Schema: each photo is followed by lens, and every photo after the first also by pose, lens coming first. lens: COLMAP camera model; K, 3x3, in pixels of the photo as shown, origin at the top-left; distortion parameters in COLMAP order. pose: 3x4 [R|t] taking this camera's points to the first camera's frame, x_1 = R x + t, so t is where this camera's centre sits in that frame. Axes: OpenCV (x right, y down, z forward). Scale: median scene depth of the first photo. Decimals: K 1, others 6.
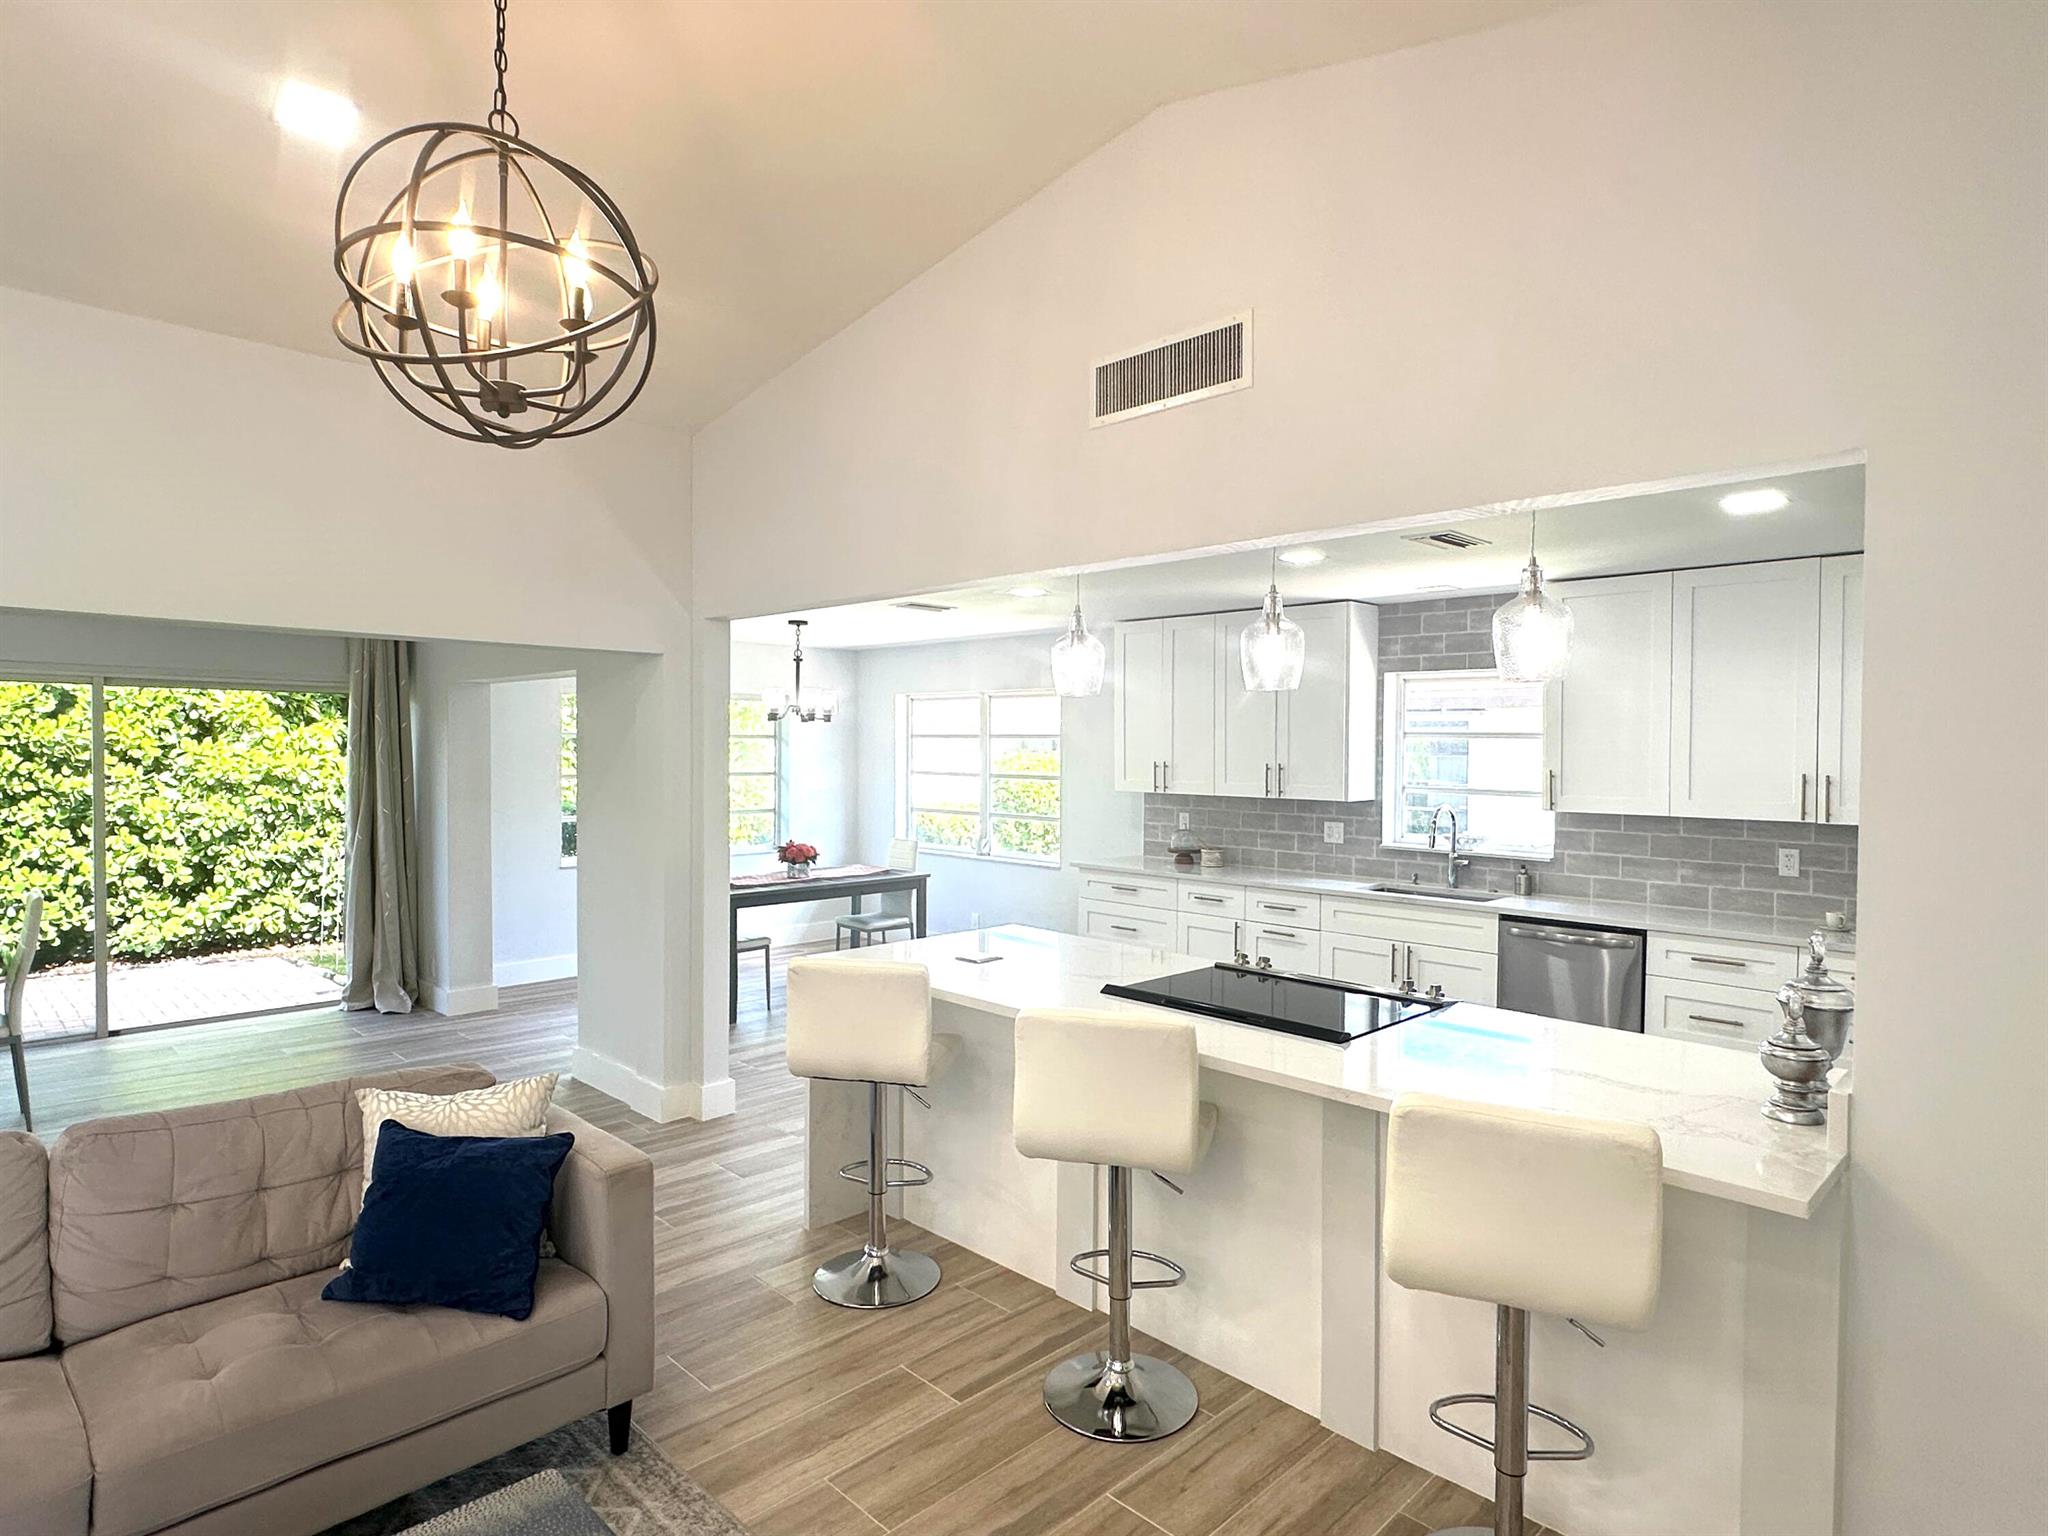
lens RADIAL K [[1132.2, 0, 1023.9], [0, 1132.2, 772.1], [0, 0, 1]] dist [0.000458, 0.000369]
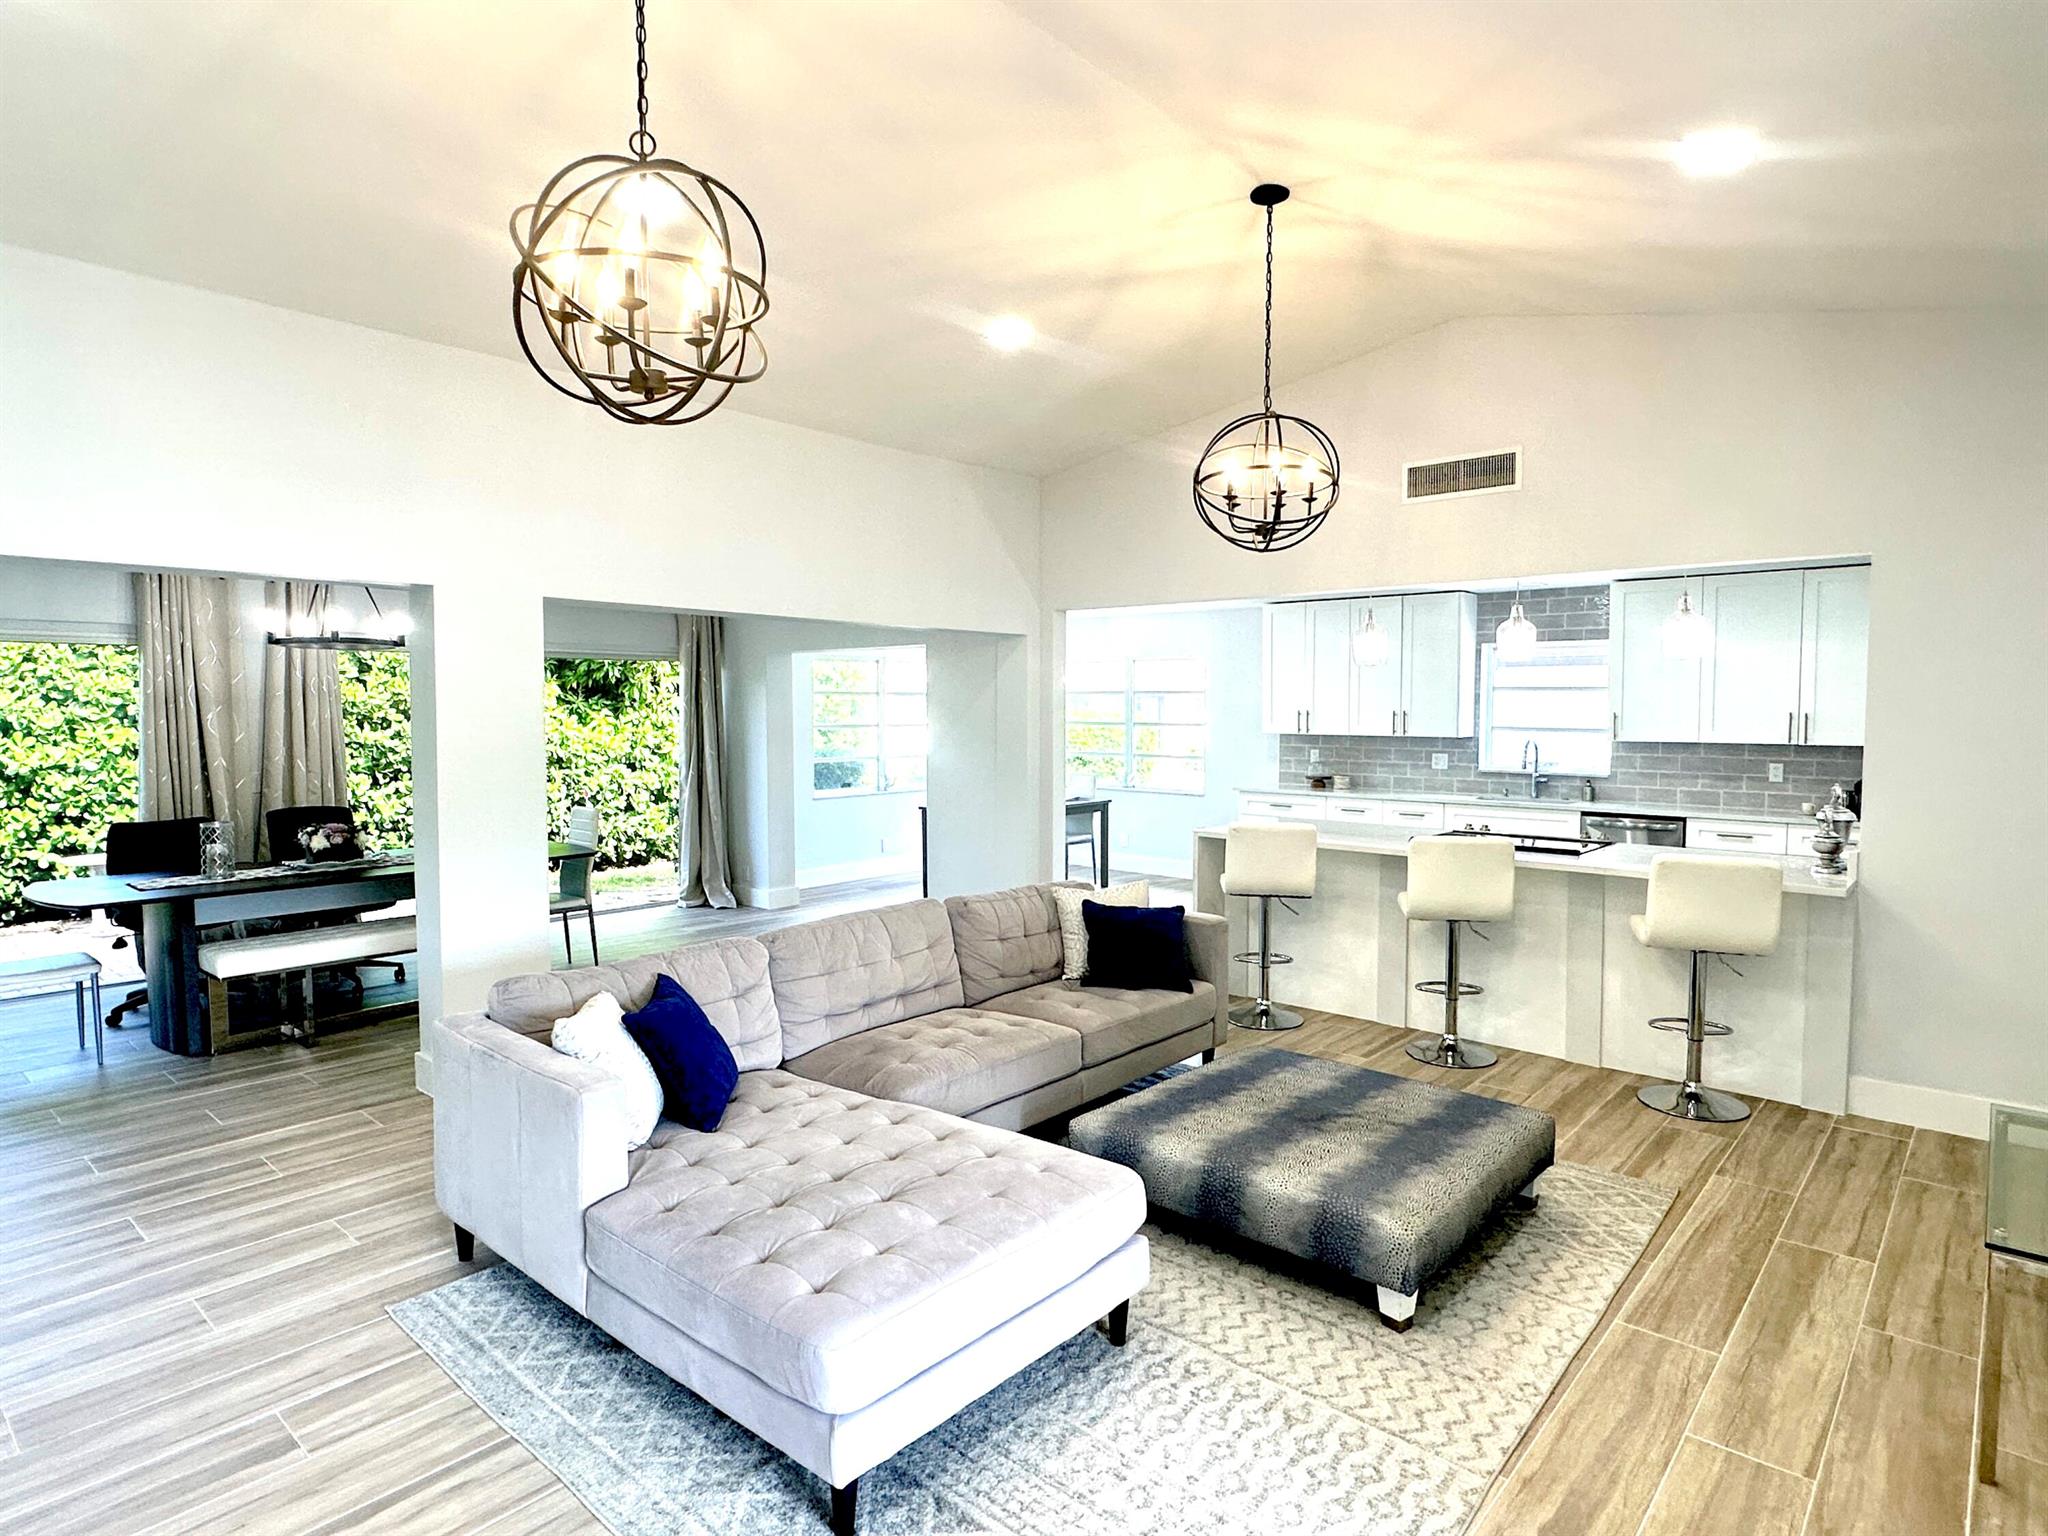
lens RADIAL K [[1132.2, 0, 1024.9], [0, 1132.2, 768.3], [0, 0, 1]] dist [0.000458, 0.000369]
pose [[0.998226, -0.010021, 0.058697, -0.334620], [0.008051, 0.999400, 0.033695, 0.013758], [-0.059000, -0.033163, 0.997707, -0.359381]]
